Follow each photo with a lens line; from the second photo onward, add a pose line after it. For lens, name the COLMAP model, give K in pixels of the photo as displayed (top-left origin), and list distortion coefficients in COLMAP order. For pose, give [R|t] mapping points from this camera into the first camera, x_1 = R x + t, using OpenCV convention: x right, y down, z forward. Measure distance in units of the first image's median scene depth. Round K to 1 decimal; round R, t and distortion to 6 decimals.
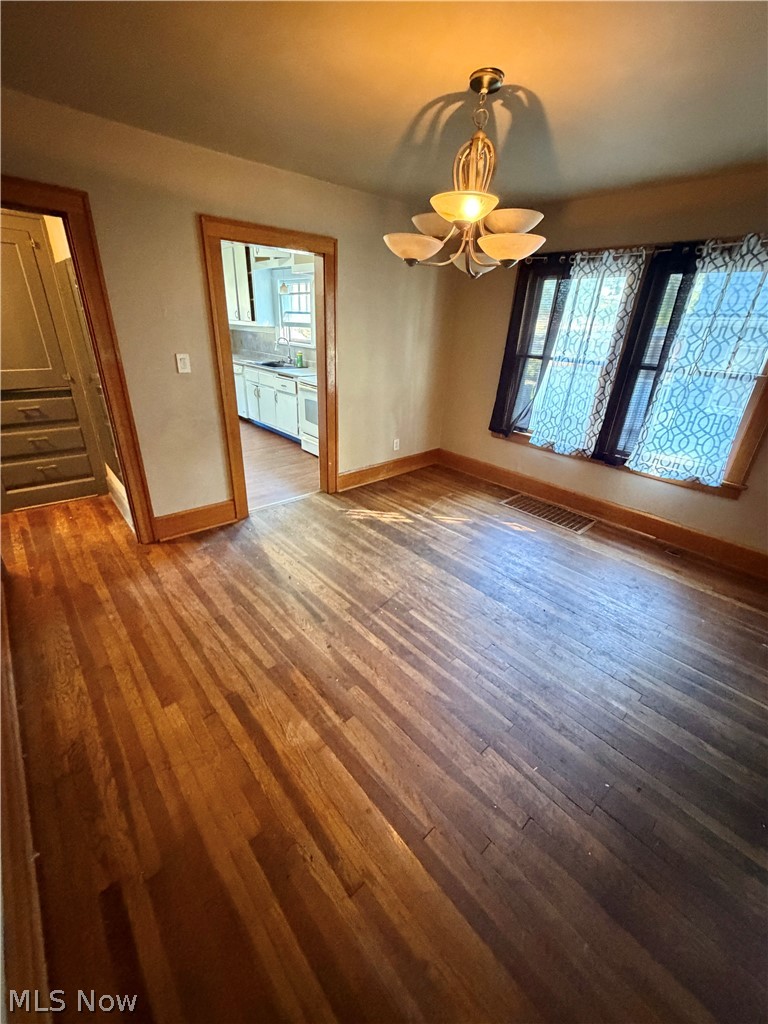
lens RADIAL K [[410.8, 0, 380.4], [0, 410.8, 511.7], [0, 0, 1]] dist [-0.003740, 0.000803]
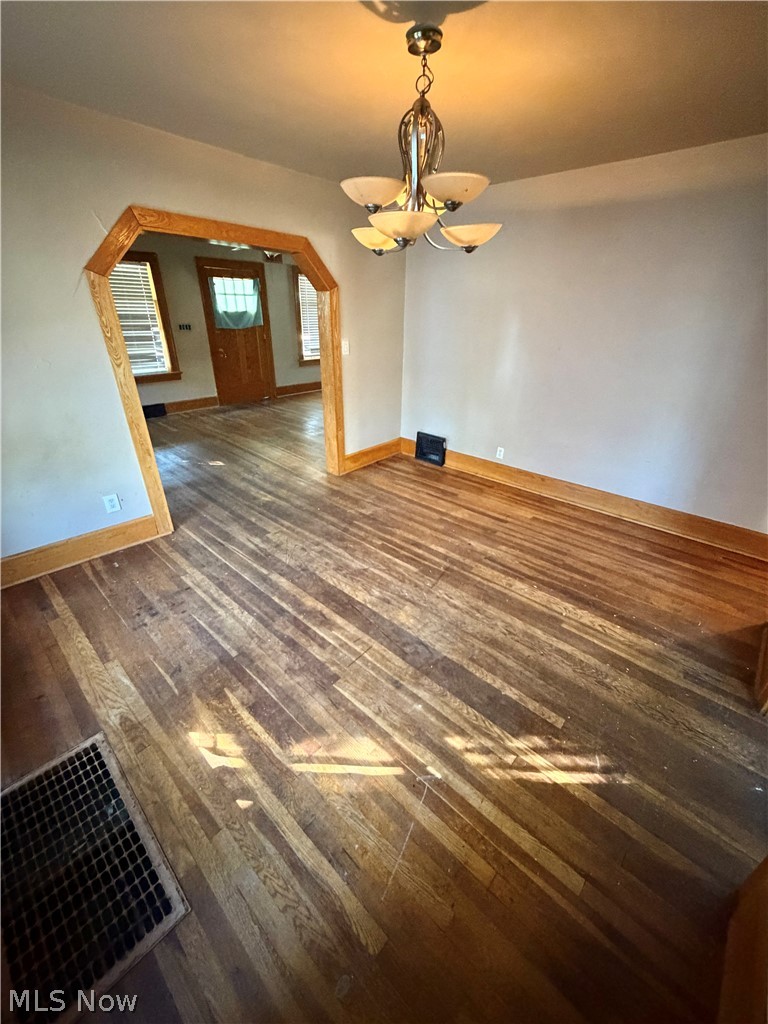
lens RADIAL K [[410.8, 0, 382.9], [0, 410.8, 511.5], [0, 0, 1]] dist [-0.003740, 0.000803]
pose [[-0.993134, -0.004102, -0.116910, 0.273030], [-0.094095, 0.621795, 0.777507, -0.659469], [0.069505, 0.783169, -0.617912, 1.435207]]
